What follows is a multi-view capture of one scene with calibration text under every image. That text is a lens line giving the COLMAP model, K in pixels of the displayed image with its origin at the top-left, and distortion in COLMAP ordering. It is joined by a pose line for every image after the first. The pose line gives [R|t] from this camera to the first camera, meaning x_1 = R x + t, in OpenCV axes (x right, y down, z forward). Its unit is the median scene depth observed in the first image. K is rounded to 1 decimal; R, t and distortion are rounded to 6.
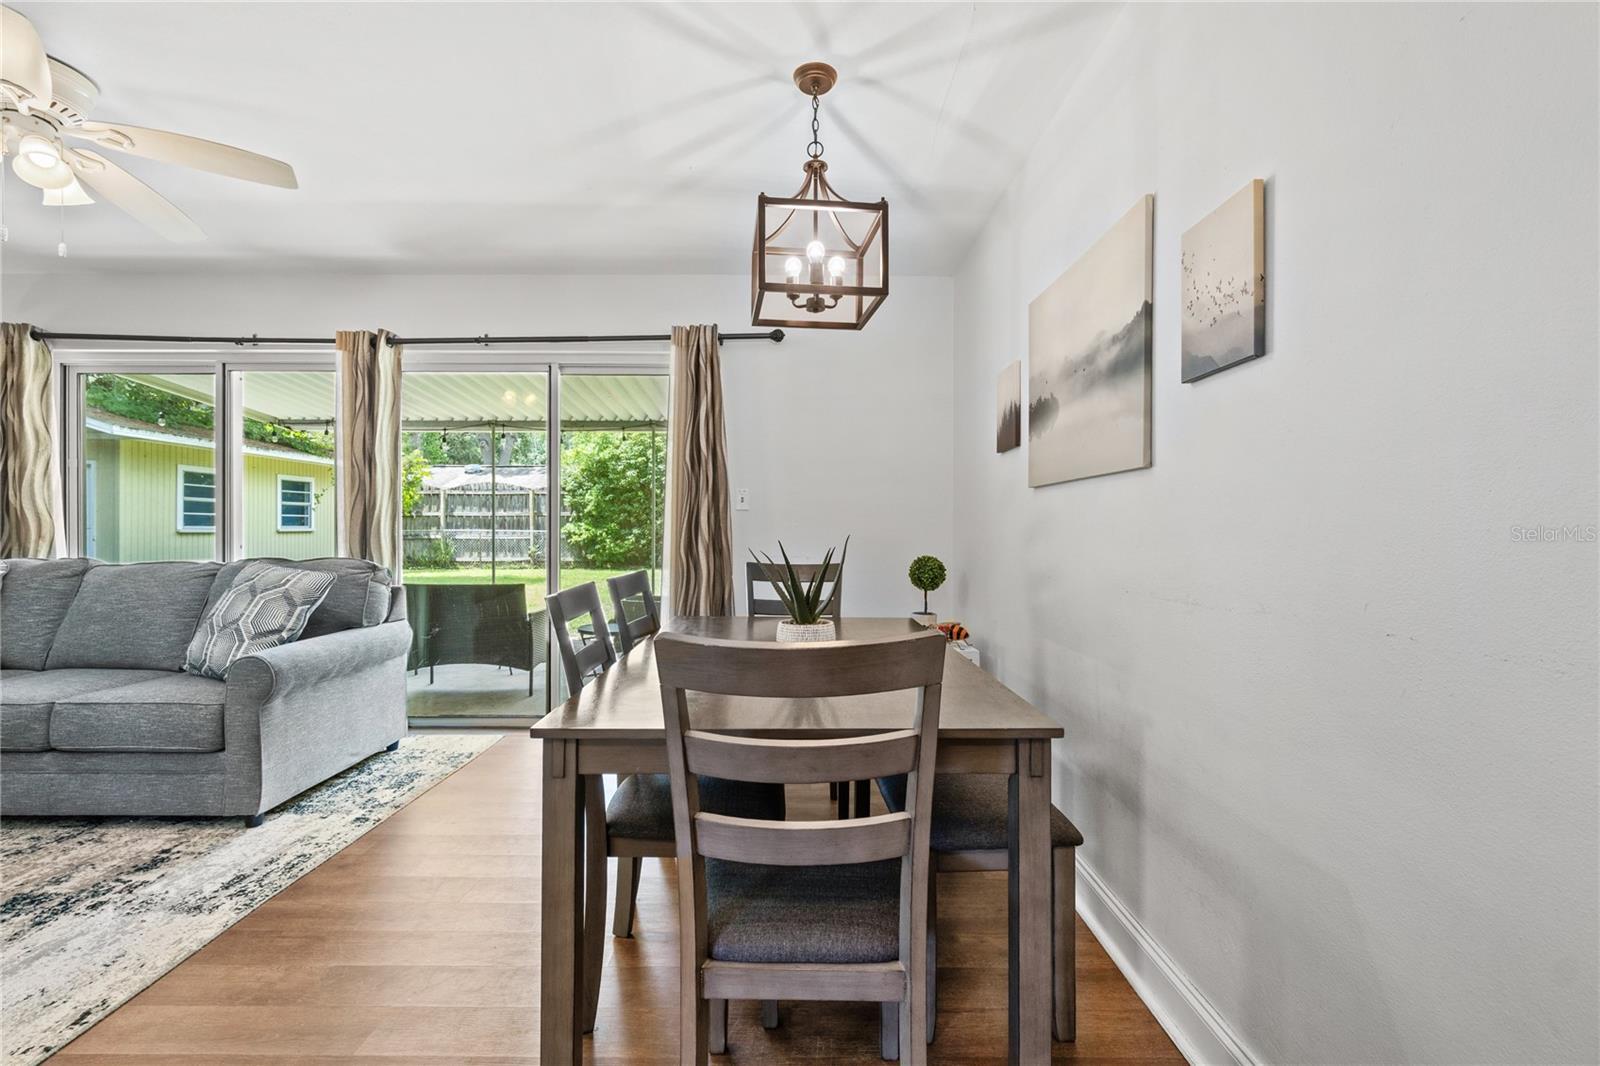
lens RADIAL K [[705.1, 0, 793.9], [0, 705.1, 536.0], [0, 0, 1]] dist [-0.001842, 0.000588]
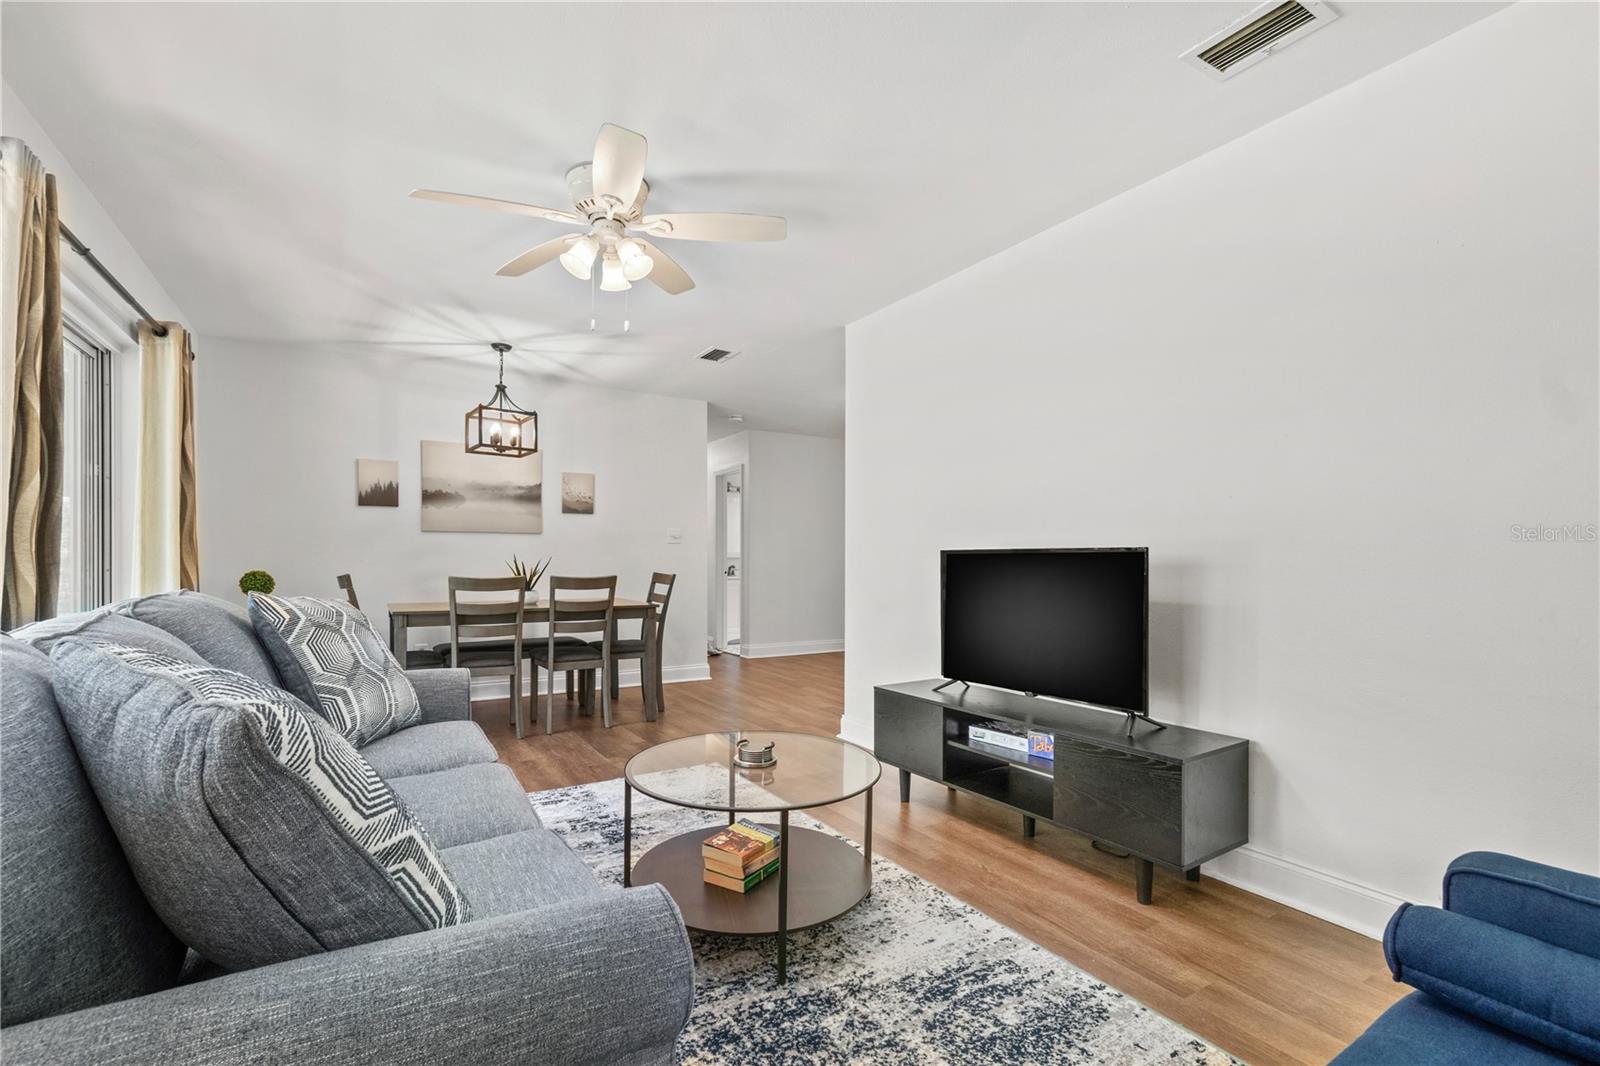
lens RADIAL K [[705.9, 0, 797.4], [0, 705.9, 562.7], [0, 0, 1]] dist [-0.001696, -0.000167]
pose [[-0.524872, -0.009744, 0.851125, -1.760876], [0.001558, 0.999922, 0.012409, -0.000427], [-0.851180, 0.007839, -0.524816, 1.037776]]
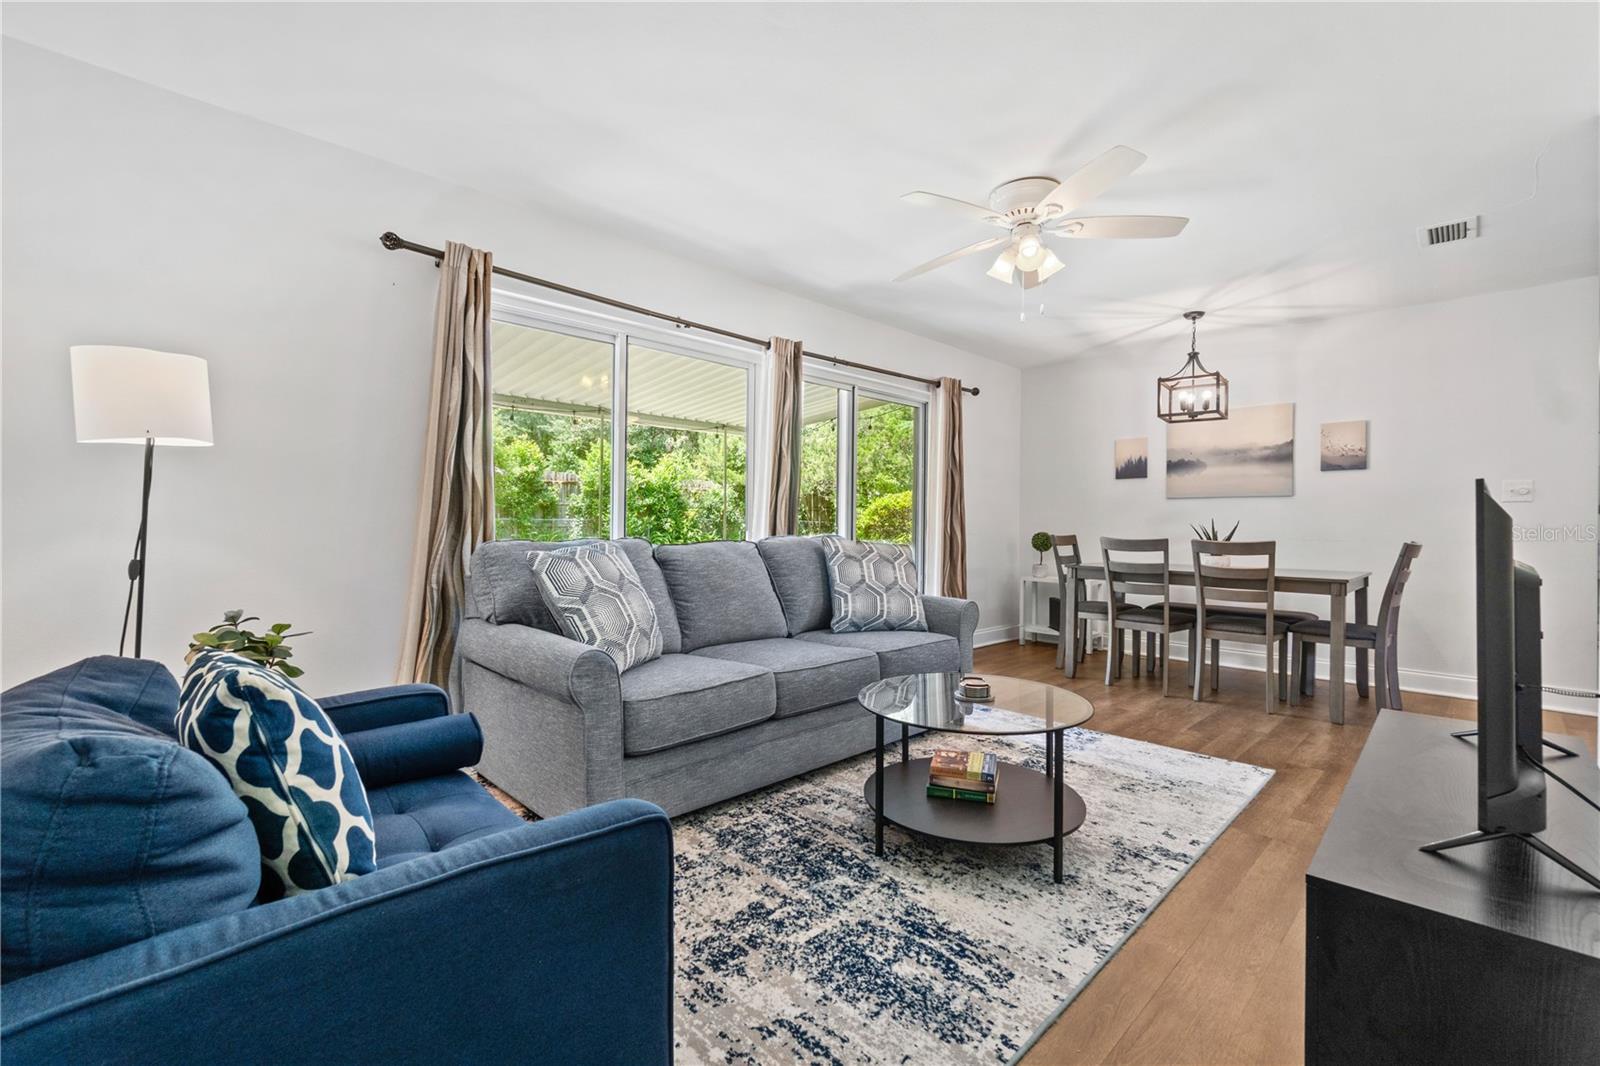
lens RADIAL K [[697.8, 0, 797.8], [0, 697.8, 527.3], [0, 0, 1]] dist [-0.001247, -0.000152]
pose [[0.712970, -0.000462, 0.701195, -1.825614], [-0.000703, 0.999999, 0.001373, 0.018842], [-0.701195, -0.001472, 0.712968, 0.229137]]
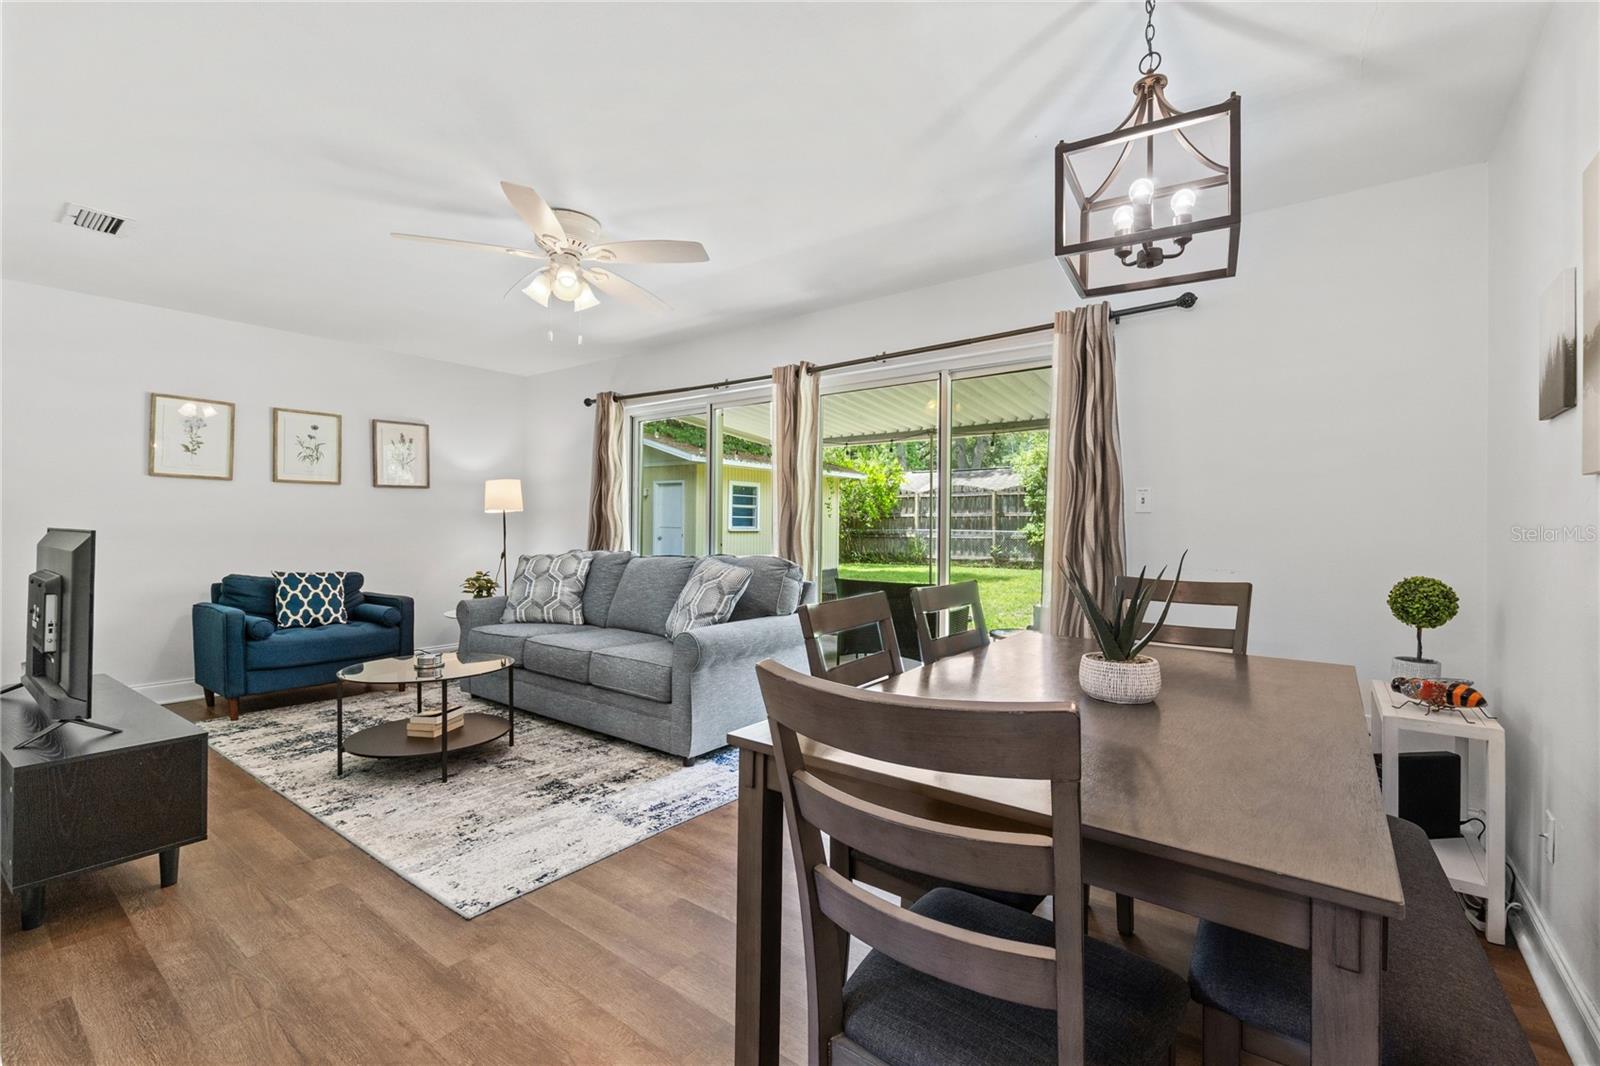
lens RADIAL K [[697.8, 0, 797.8], [0, 697.8, 527.3], [0, 0, 1]] dist [-0.001247, -0.000152]
pose [[0.792579, 0.002733, -0.609763, 0.148269], [-0.009806, 0.999918, -0.008265, -0.010812], [0.609690, 0.012530, 0.792541, 0.106682]]
